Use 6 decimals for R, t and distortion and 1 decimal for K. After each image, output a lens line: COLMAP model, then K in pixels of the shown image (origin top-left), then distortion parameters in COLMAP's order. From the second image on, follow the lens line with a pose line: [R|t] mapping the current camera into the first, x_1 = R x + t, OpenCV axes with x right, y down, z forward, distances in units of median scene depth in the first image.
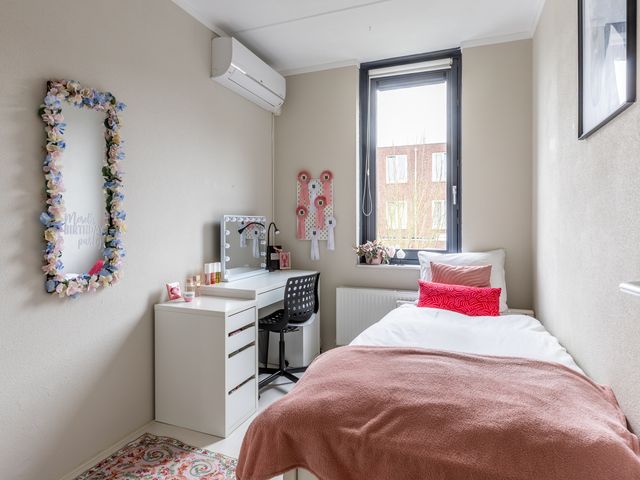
lens RADIAL K [[384.8, 0, 318.7], [0, 384.8, 223.2], [0, 0, 1]] dist [-0.000634, 0.000611]
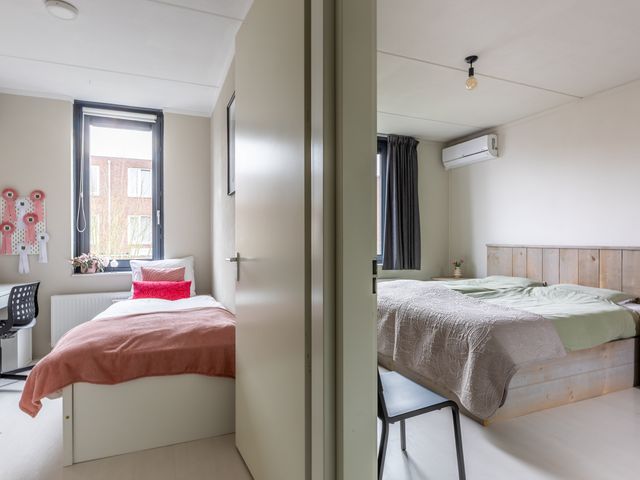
lens RADIAL K [[373.4, 0, 320.0], [0, 373.4, 240.0], [0, 0, 1]] dist [-0.003440, -0.000790]
pose [[0.719888, -0.005148, 0.694071, -0.144811], [0.001639, 0.999982, 0.005717, -0.000692], [-0.694088, -0.002978, 0.719884, -0.328401]]
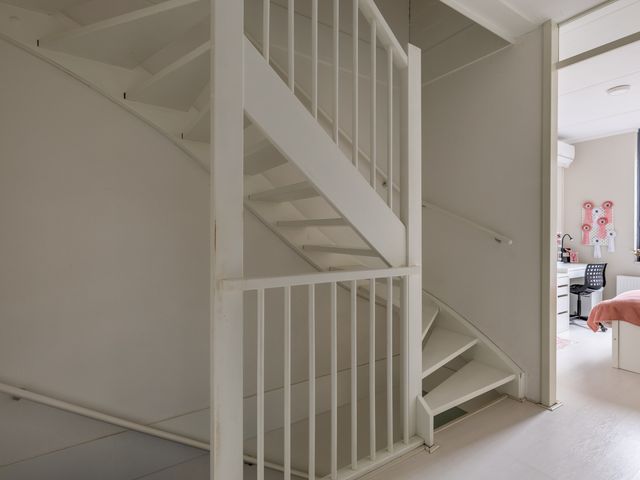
lens RADIAL K [[322.5, 0, 320.0], [0, 322.5, 240.0], [0, 0, 1]] dist [0.002934, -0.000941]
pose [[0.804839, 0.002620, -0.593487, -0.149584], [0.006012, 0.999903, 0.012567, -0.001798], [0.593463, -0.013683, 0.804745, -0.794976]]
